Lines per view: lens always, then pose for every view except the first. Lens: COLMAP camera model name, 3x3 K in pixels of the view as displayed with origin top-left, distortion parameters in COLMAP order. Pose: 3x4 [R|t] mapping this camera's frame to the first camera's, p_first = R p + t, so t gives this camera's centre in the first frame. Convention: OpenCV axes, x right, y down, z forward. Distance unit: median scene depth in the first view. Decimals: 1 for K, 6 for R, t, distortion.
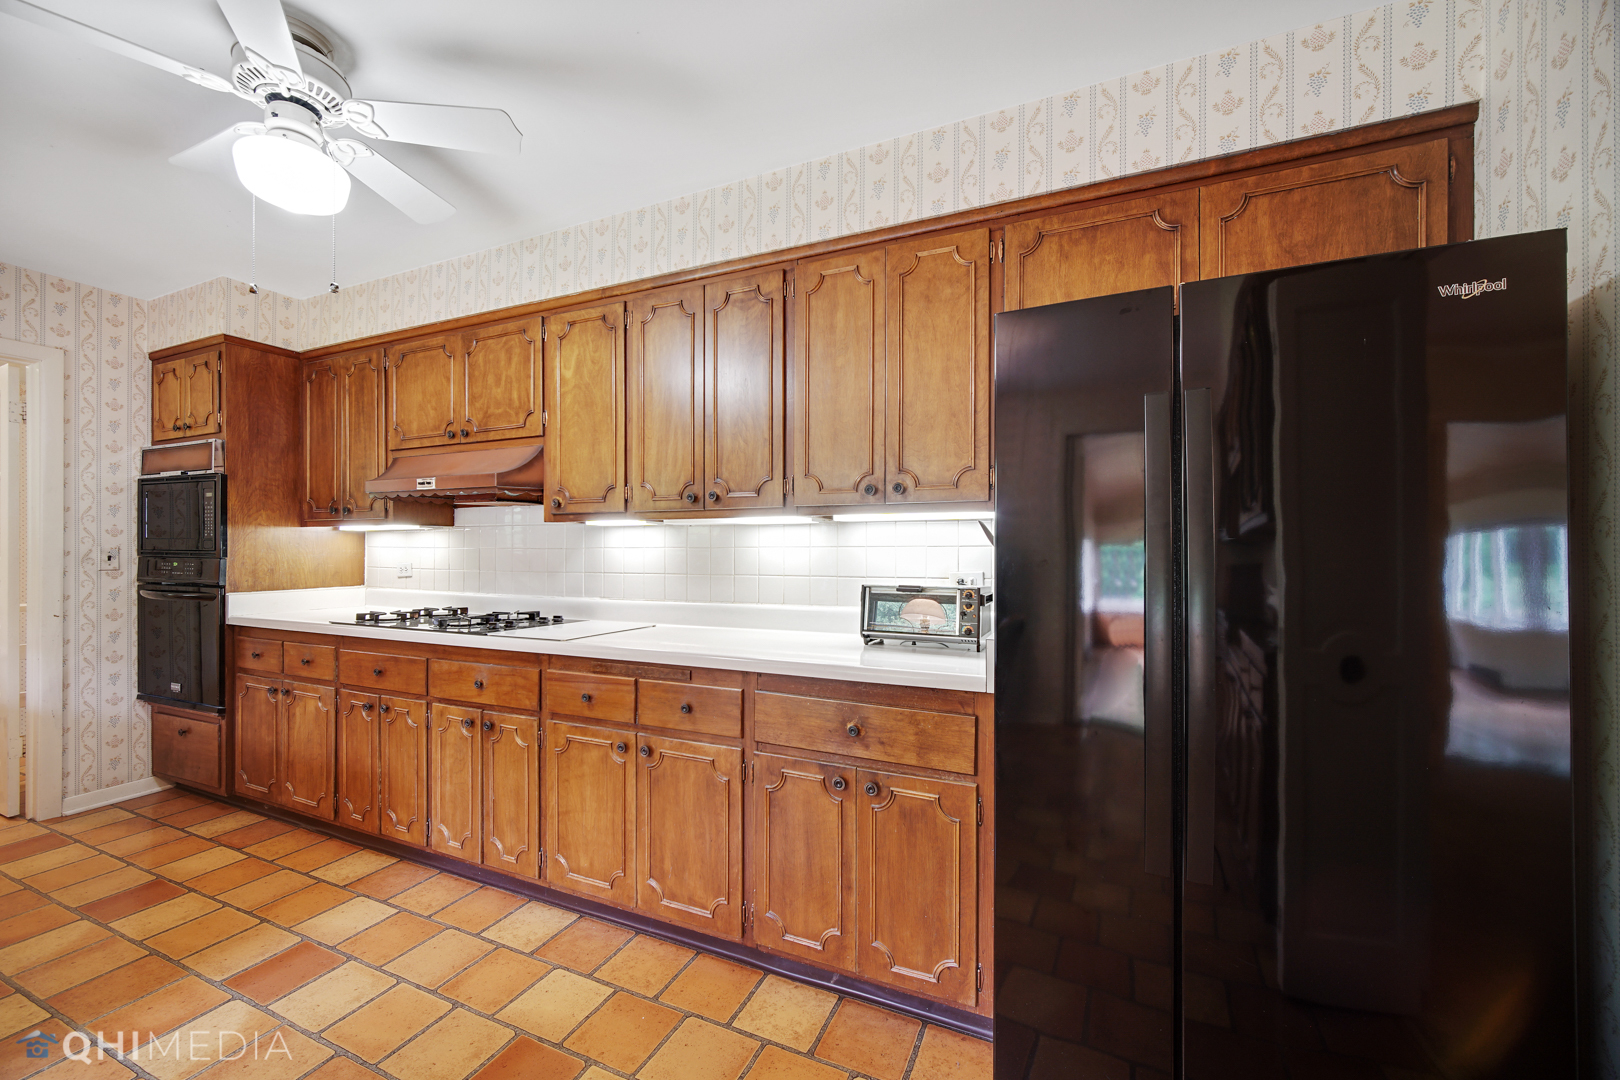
lens RADIAL K [[649.2, 0, 803.8], [0, 649.2, 541.9], [0, 0, 1]] dist [-0.003100, 0.000308]
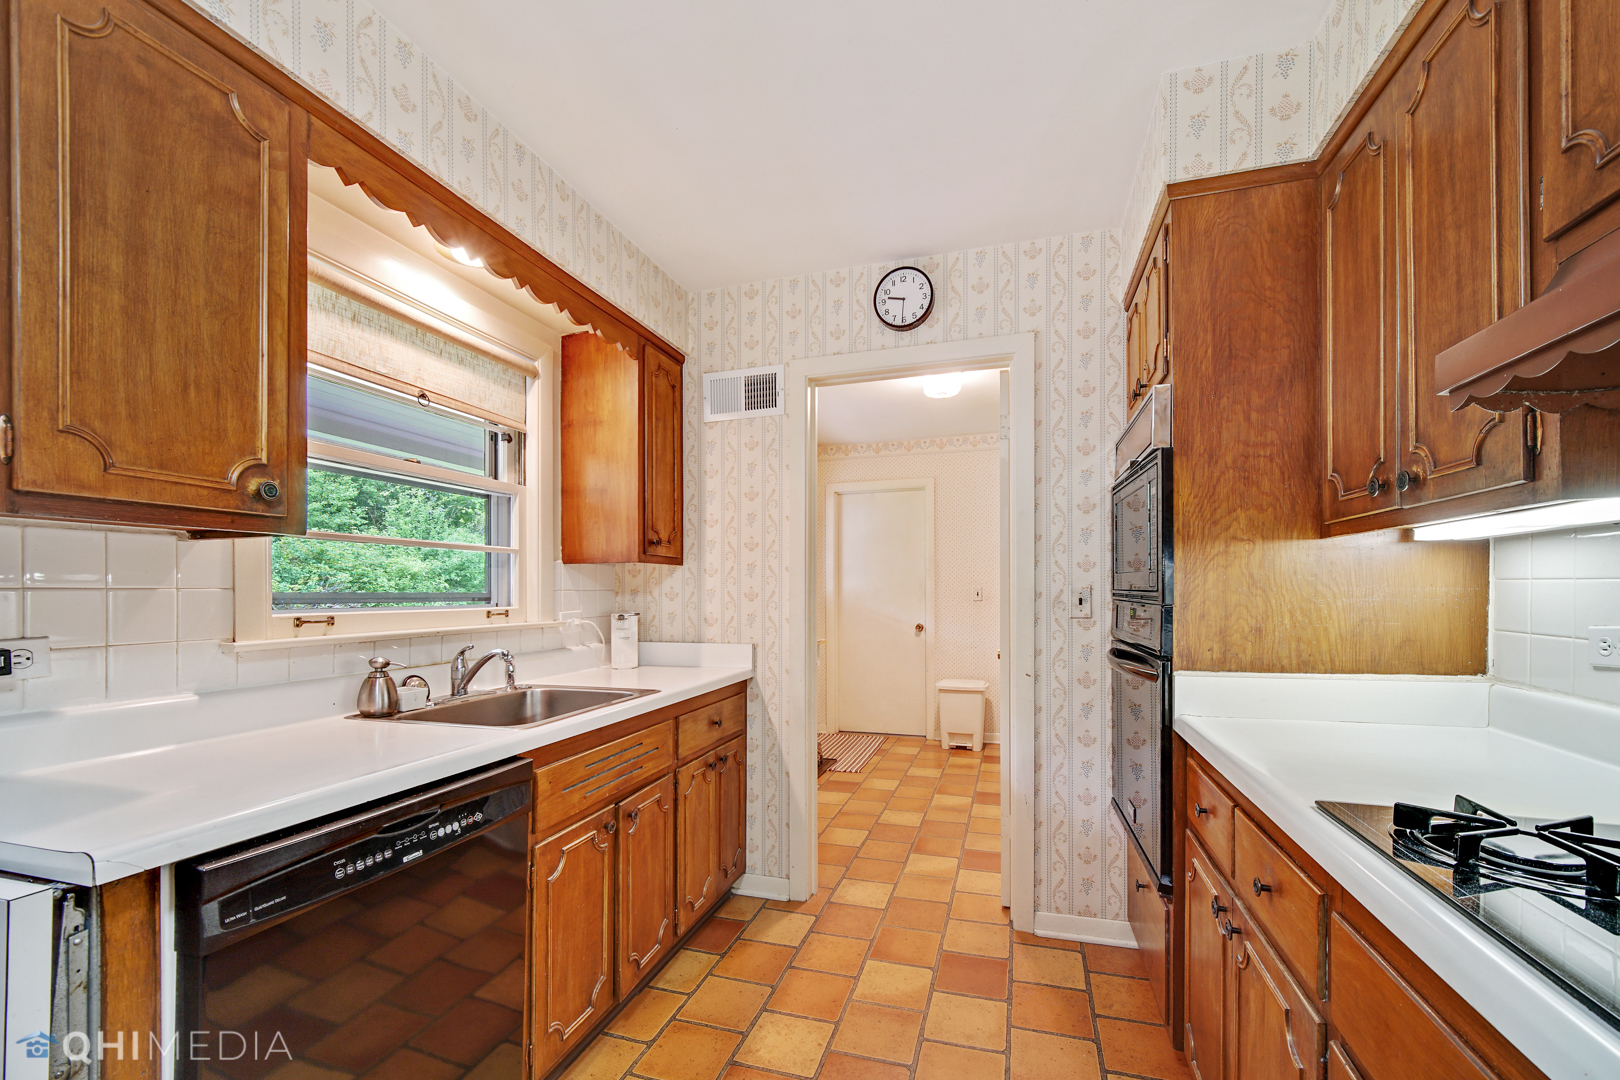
lens RADIAL K [[673.7, 0, 813.6], [0, 673.7, 602.5], [0, 0, 1]] dist [-0.001636, 0.000457]
pose [[0.133491, 0.014946, -0.990937, -0.367459], [0.023534, 0.999557, 0.018247, 0.005513], [0.990771, -0.025756, 0.133080, 0.608135]]
